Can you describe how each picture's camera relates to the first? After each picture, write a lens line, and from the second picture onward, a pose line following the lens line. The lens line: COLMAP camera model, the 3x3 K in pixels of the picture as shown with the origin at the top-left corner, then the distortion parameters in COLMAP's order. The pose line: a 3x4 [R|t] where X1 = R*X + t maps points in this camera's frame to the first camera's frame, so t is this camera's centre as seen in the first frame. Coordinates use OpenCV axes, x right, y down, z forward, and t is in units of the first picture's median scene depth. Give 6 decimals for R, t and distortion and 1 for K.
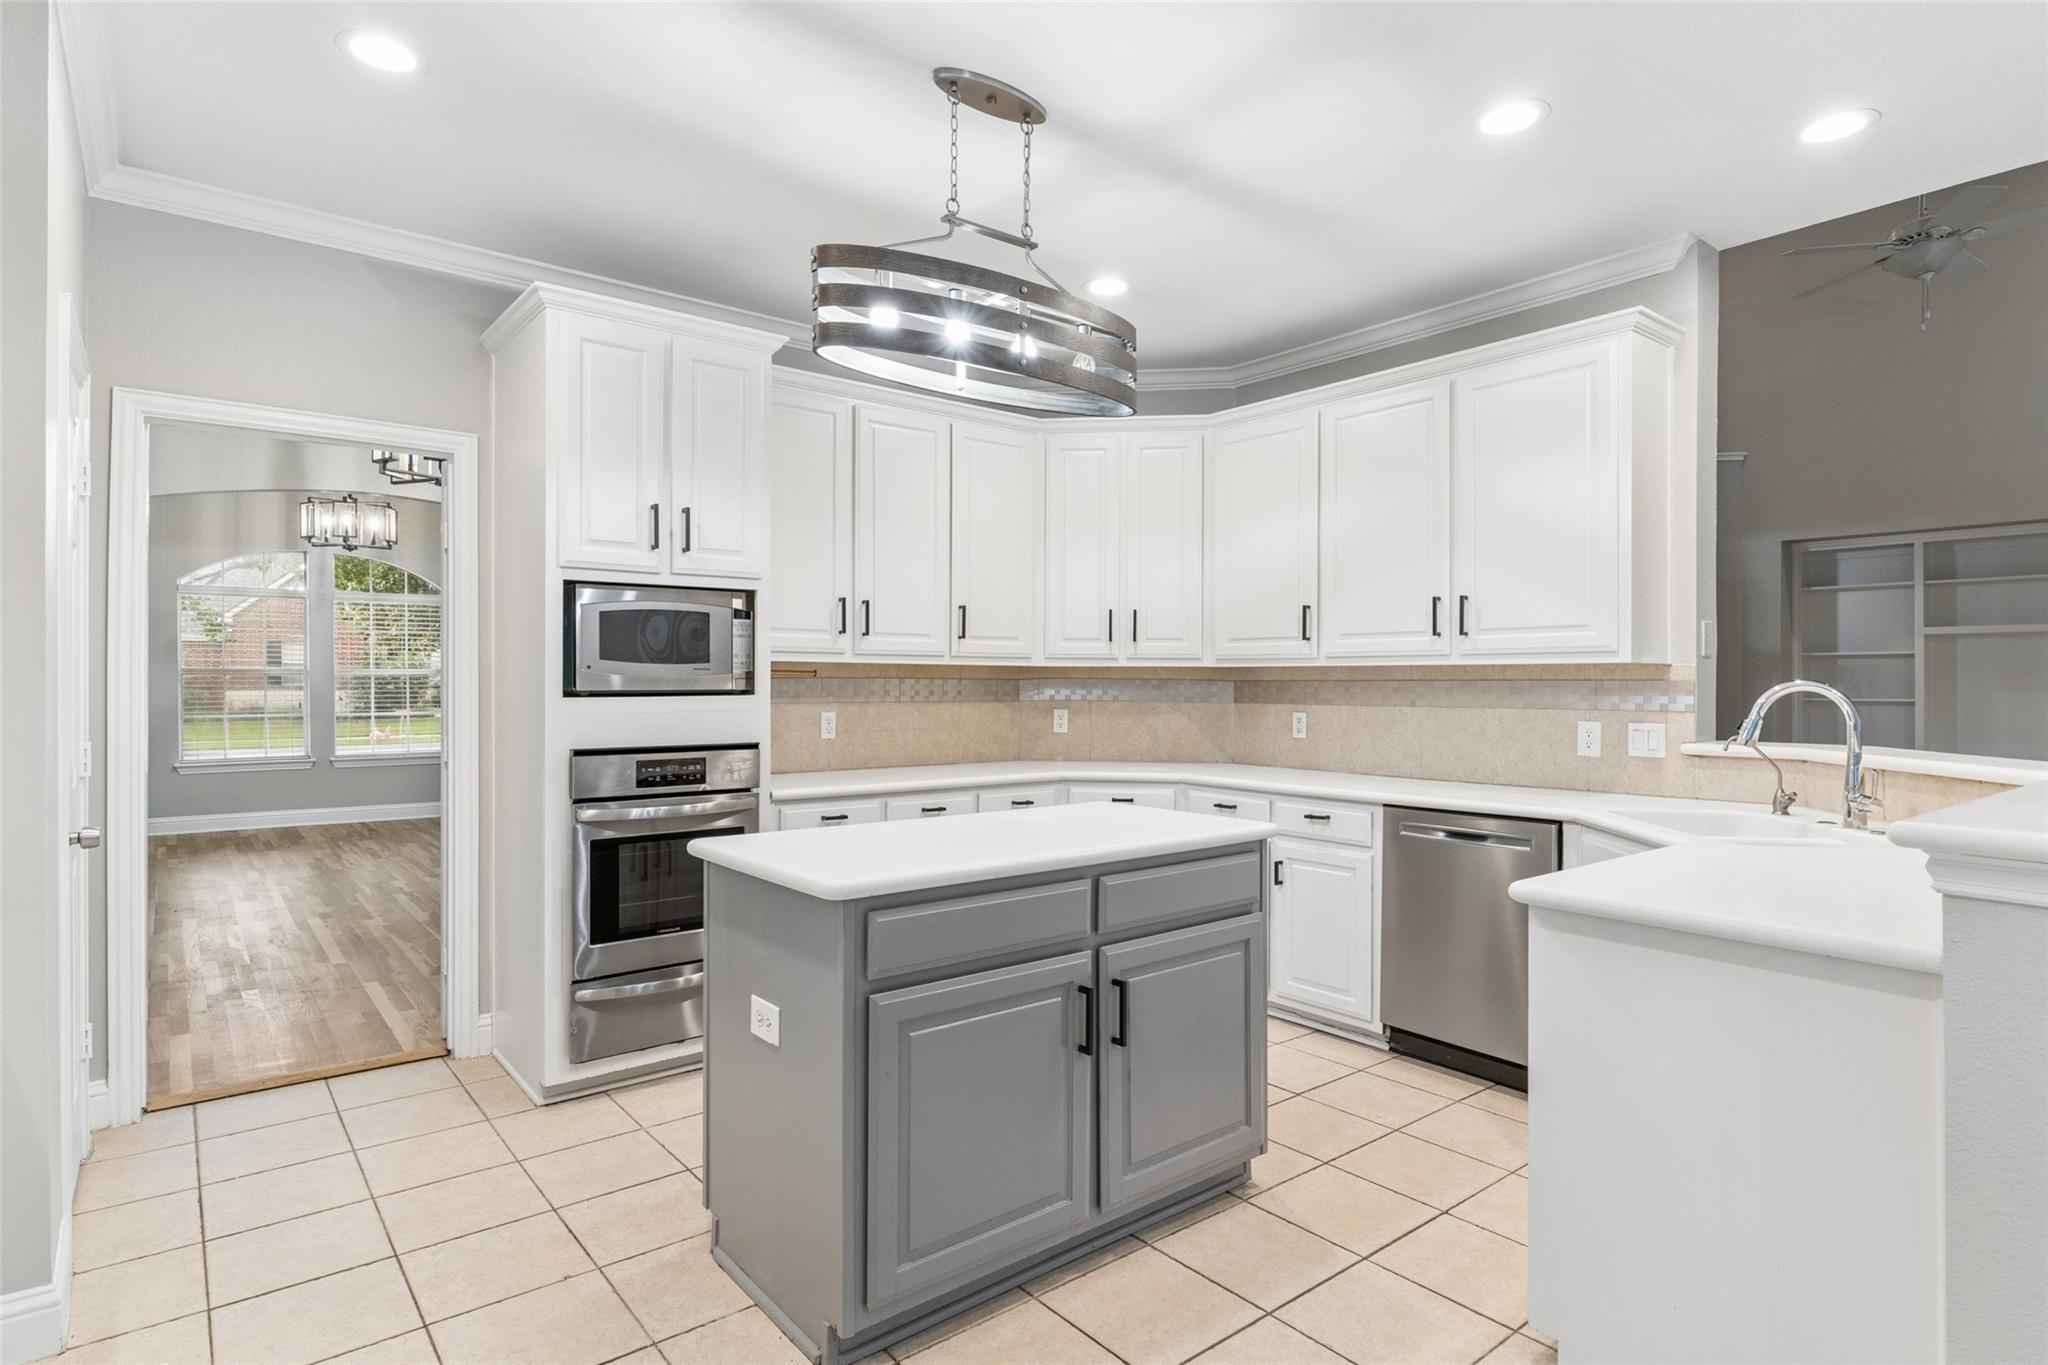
lens RADIAL K [[1061.0, 0, 1024.0], [0, 1061.0, 682.5], [0, 0, 1]] dist [0.000776, 0.000087]
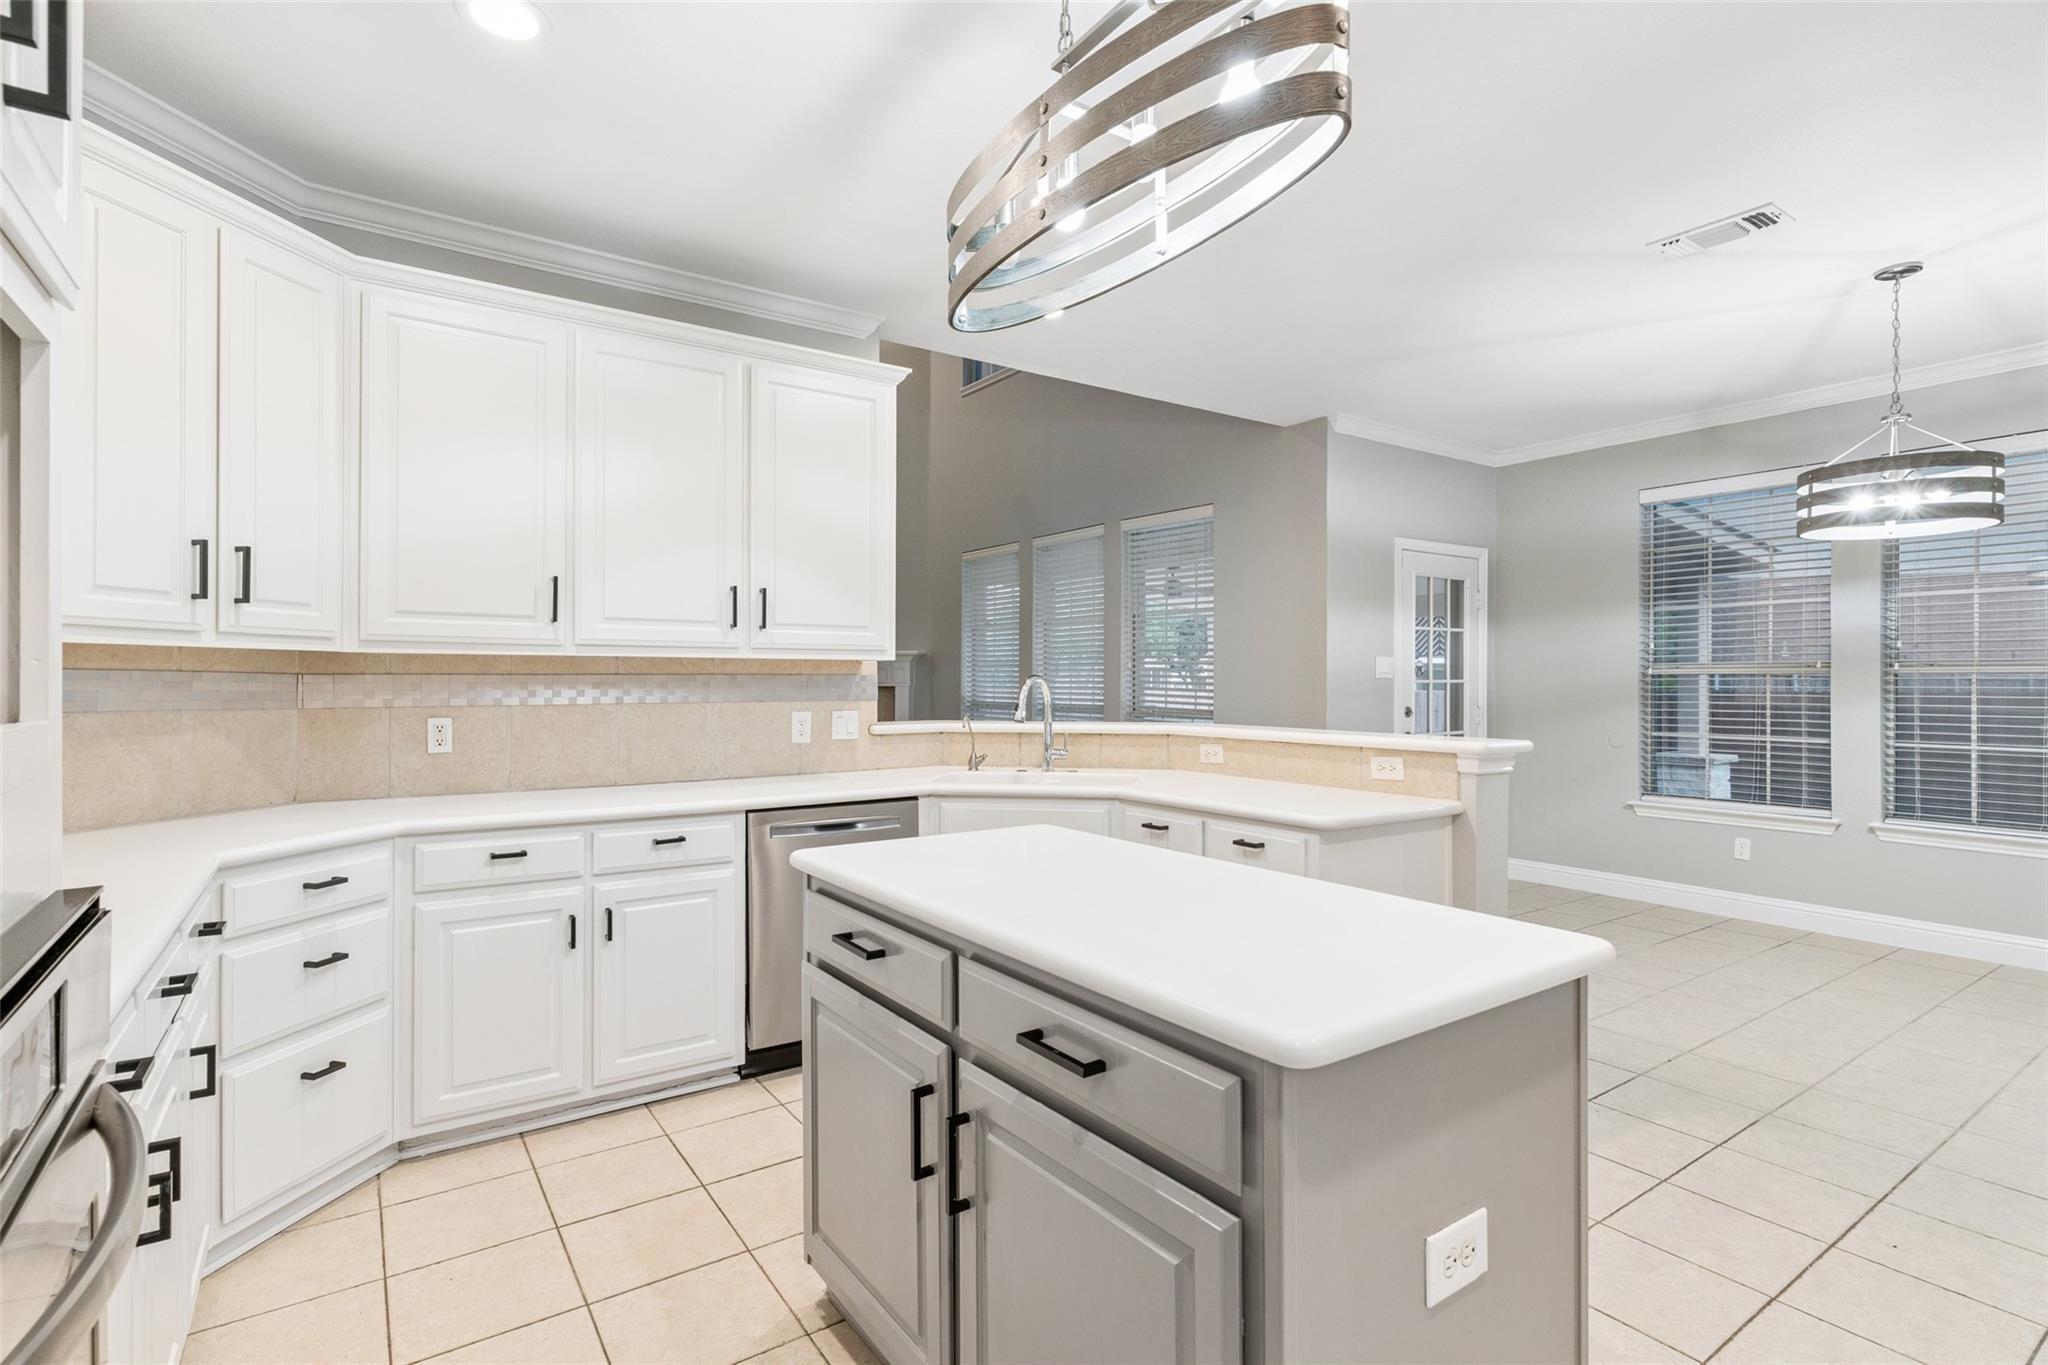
lens RADIAL K [[990.8, 0, 1025.9], [0, 990.8, 676.1], [0, 0, 1]] dist [-0.000127, 0.000100]
pose [[0.070481, -0.000126, 0.997513, -0.478059], [-0.000775, 1.000000, 0.000181, -0.000840], [-0.997513, -0.000785, 0.070481, 0.680847]]
